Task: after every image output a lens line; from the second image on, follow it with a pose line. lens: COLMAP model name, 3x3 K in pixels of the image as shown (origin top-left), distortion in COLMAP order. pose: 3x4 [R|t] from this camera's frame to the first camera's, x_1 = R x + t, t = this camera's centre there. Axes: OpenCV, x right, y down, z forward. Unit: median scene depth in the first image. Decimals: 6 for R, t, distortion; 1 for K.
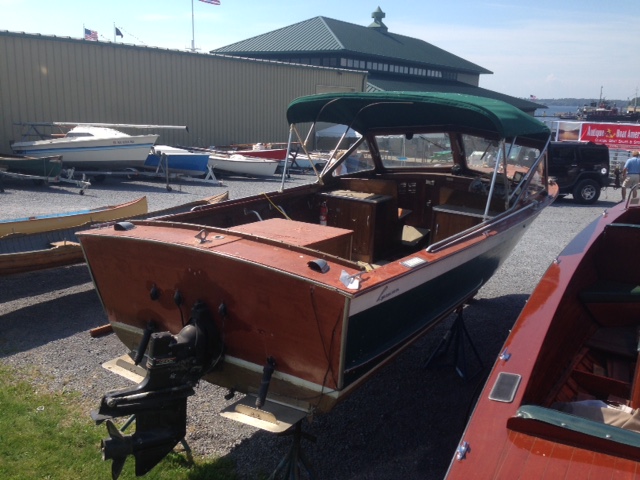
lens RADIAL K [[587.1, 0, 320.0], [0, 587.1, 240.0], [0, 0, 1]] dist [0.014281, -0.017096]
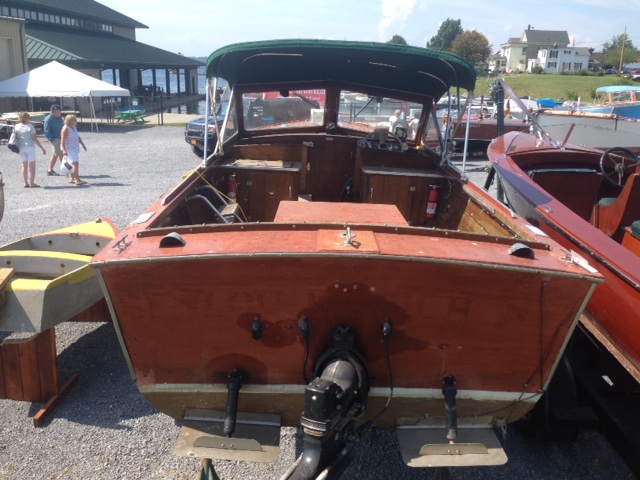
lens RADIAL K [[587.1, 0, 320.0], [0, 587.1, 240.0], [0, 0, 1]] dist [0.014281, -0.017096]
pose [[0.841028, -0.144877, 0.521232, -0.328496], [0.108455, 0.989067, 0.099915, -0.042573], [-0.530009, -0.027501, 0.847546, 0.224288]]
